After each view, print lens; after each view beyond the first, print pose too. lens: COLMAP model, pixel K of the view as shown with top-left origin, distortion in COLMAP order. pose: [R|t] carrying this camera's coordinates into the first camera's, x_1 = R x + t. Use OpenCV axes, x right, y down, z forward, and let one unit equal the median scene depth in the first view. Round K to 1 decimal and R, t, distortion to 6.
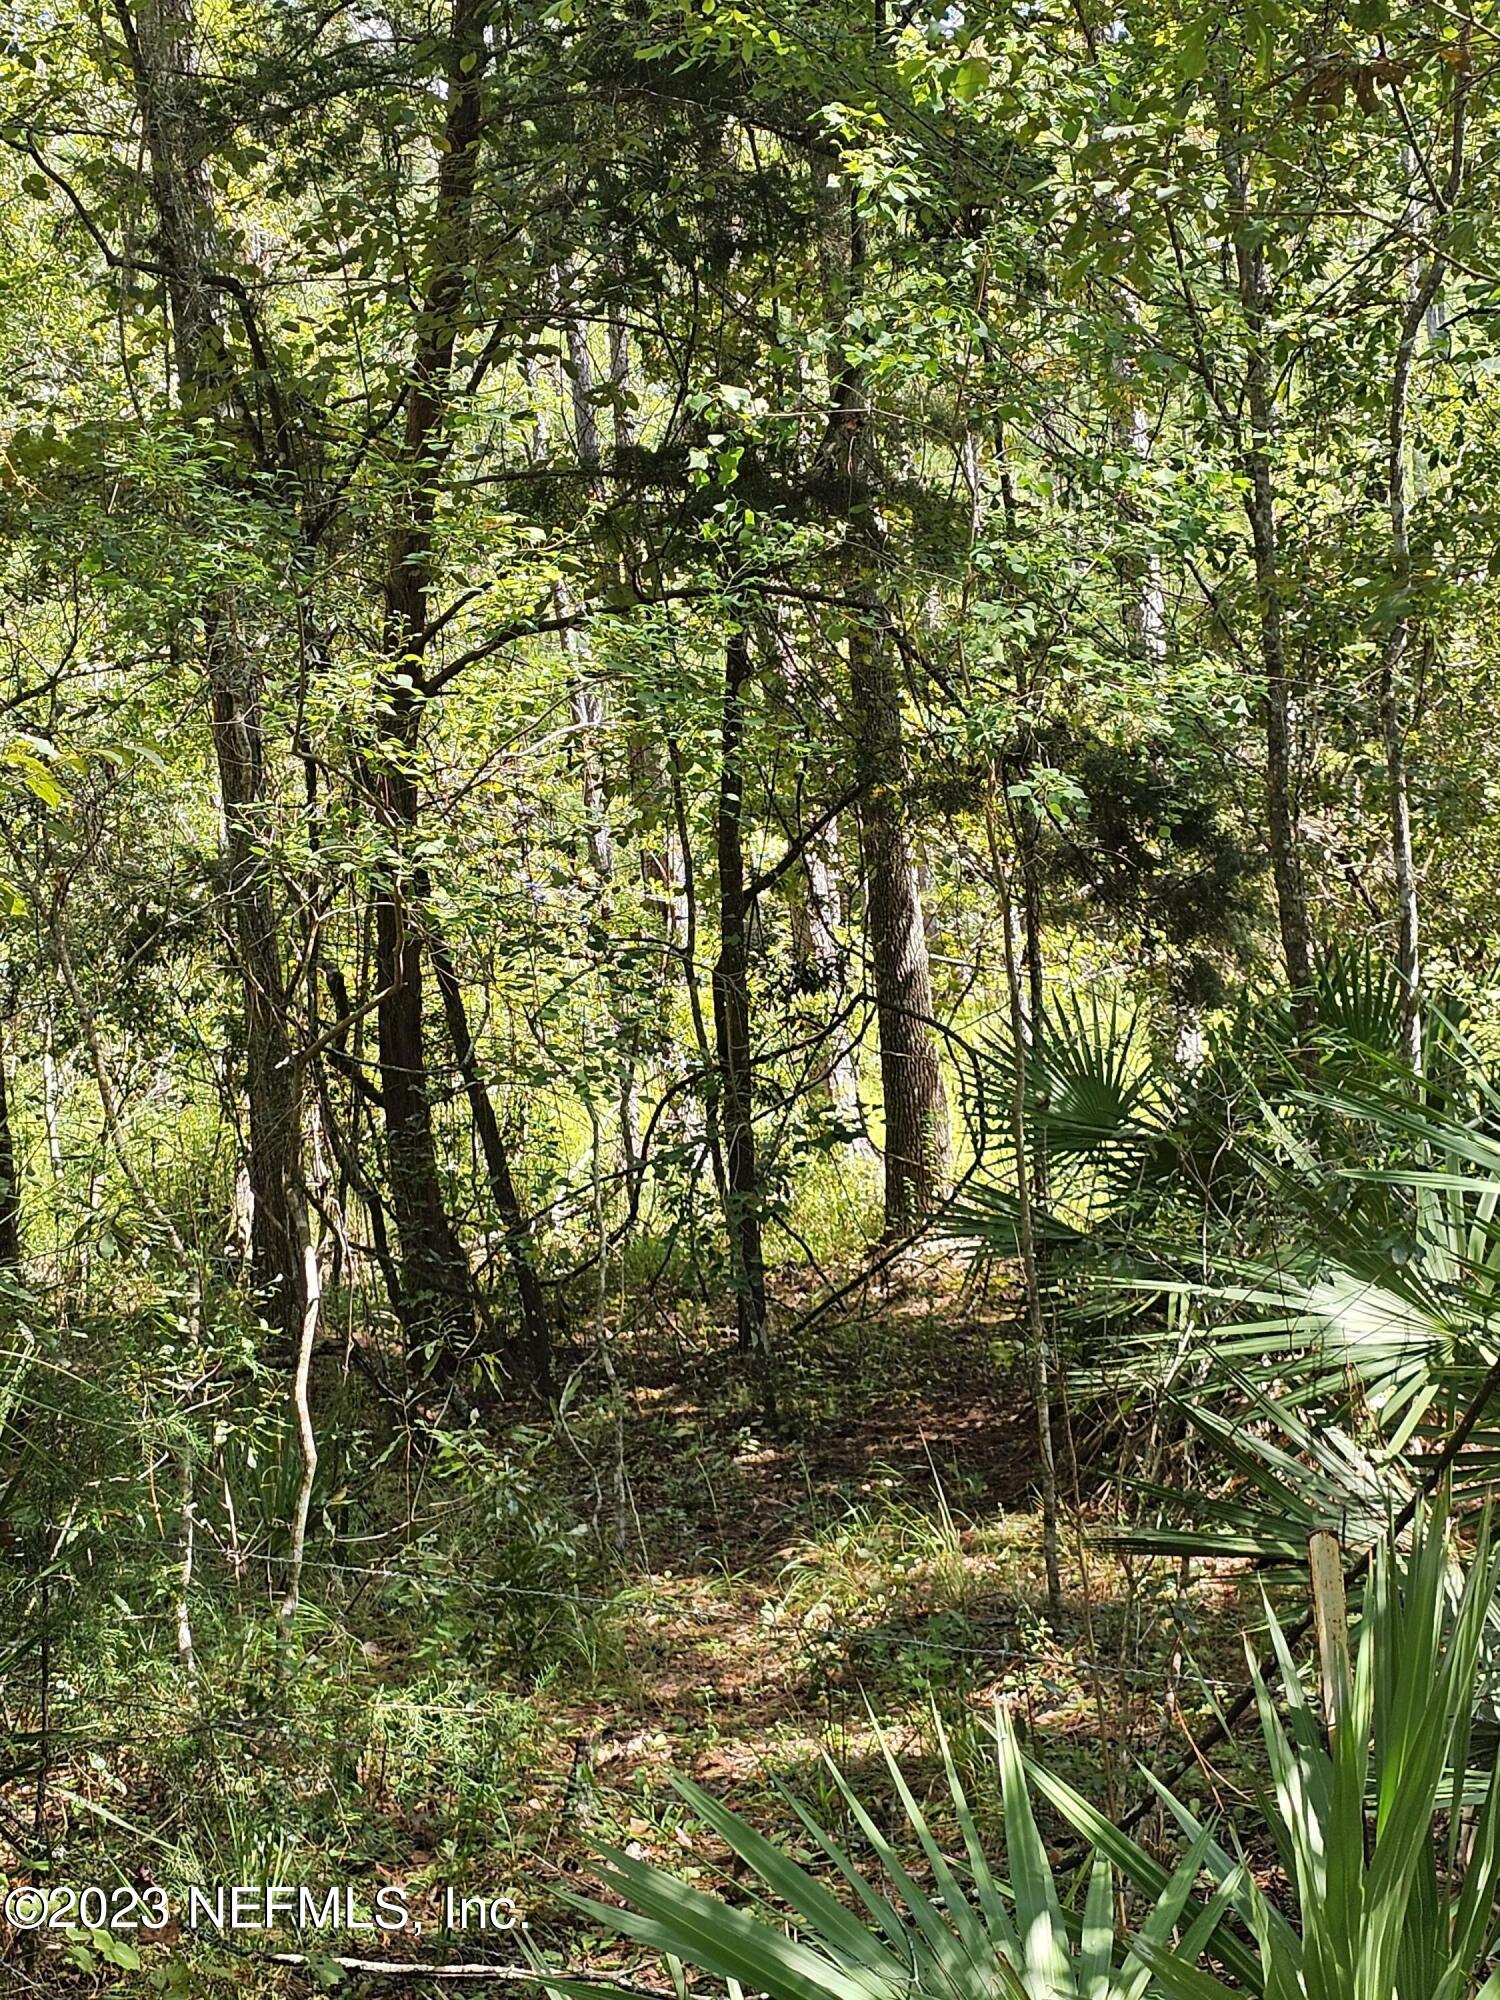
lens RADIAL K [[1347.4, 0, 746.9], [0, 1347.4, 1000.6], [0, 0, 1]] dist [0.042553, -0.001748]
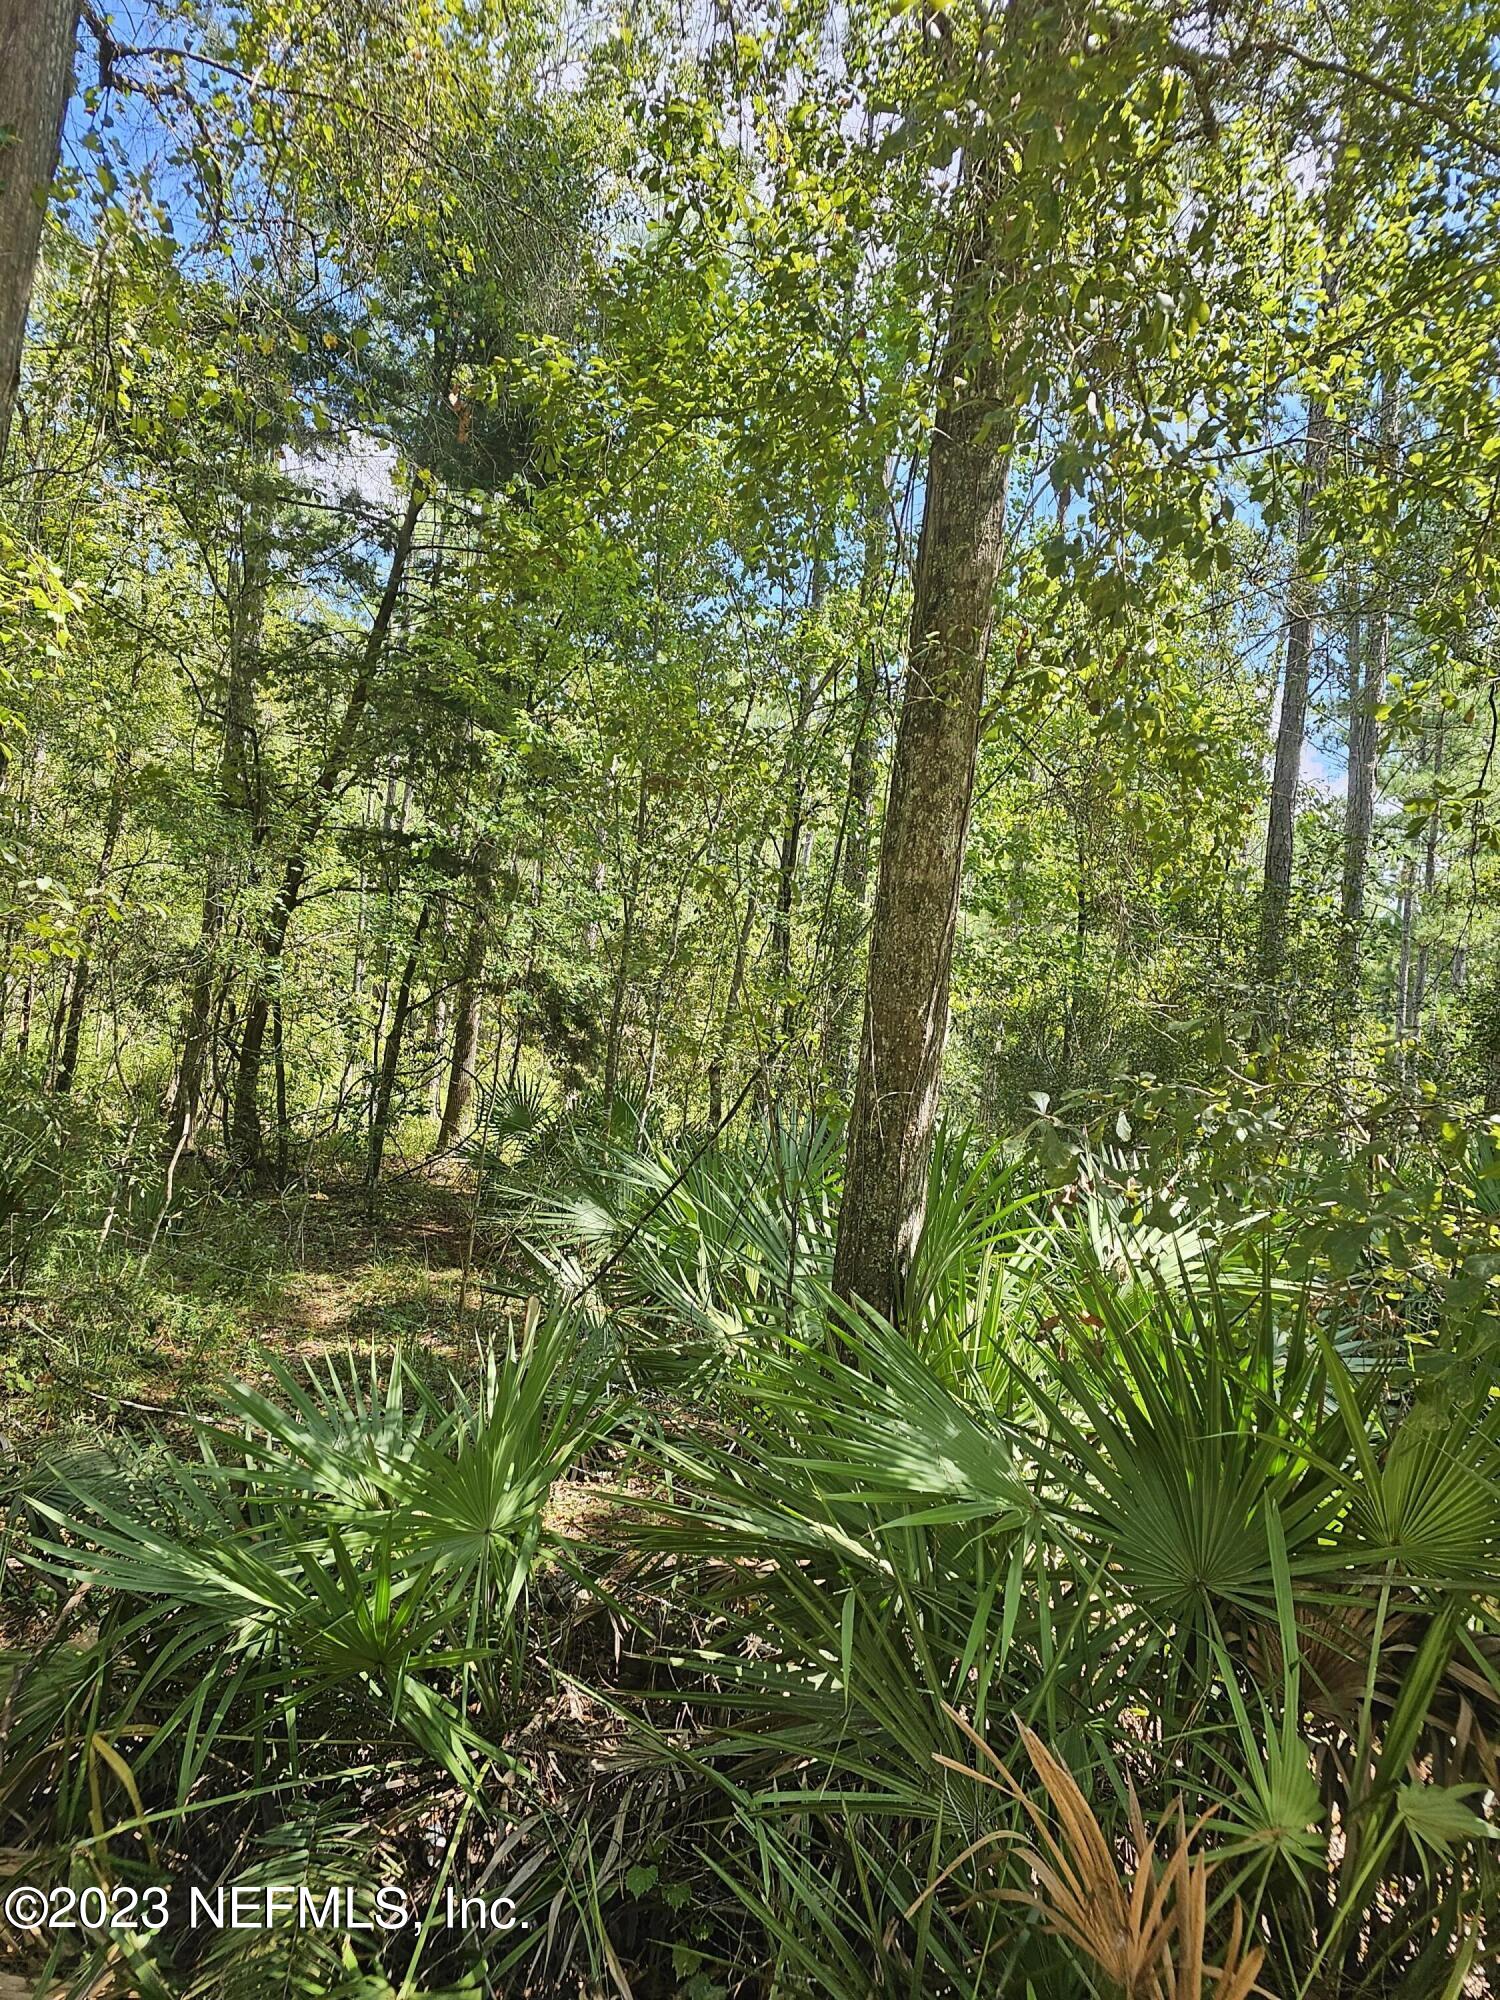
lens RADIAL K [[1347.4, 0, 747.2], [0, 1347.4, 997.5], [0, 0, 1]] dist [0.042553, -0.001748]
pose [[0.961351, 0.215231, 0.171696, 0.171372], [-0.218767, 0.975776, 0.001718, -0.243080], [-0.167167, -0.039213, 0.985149, -1.593457]]
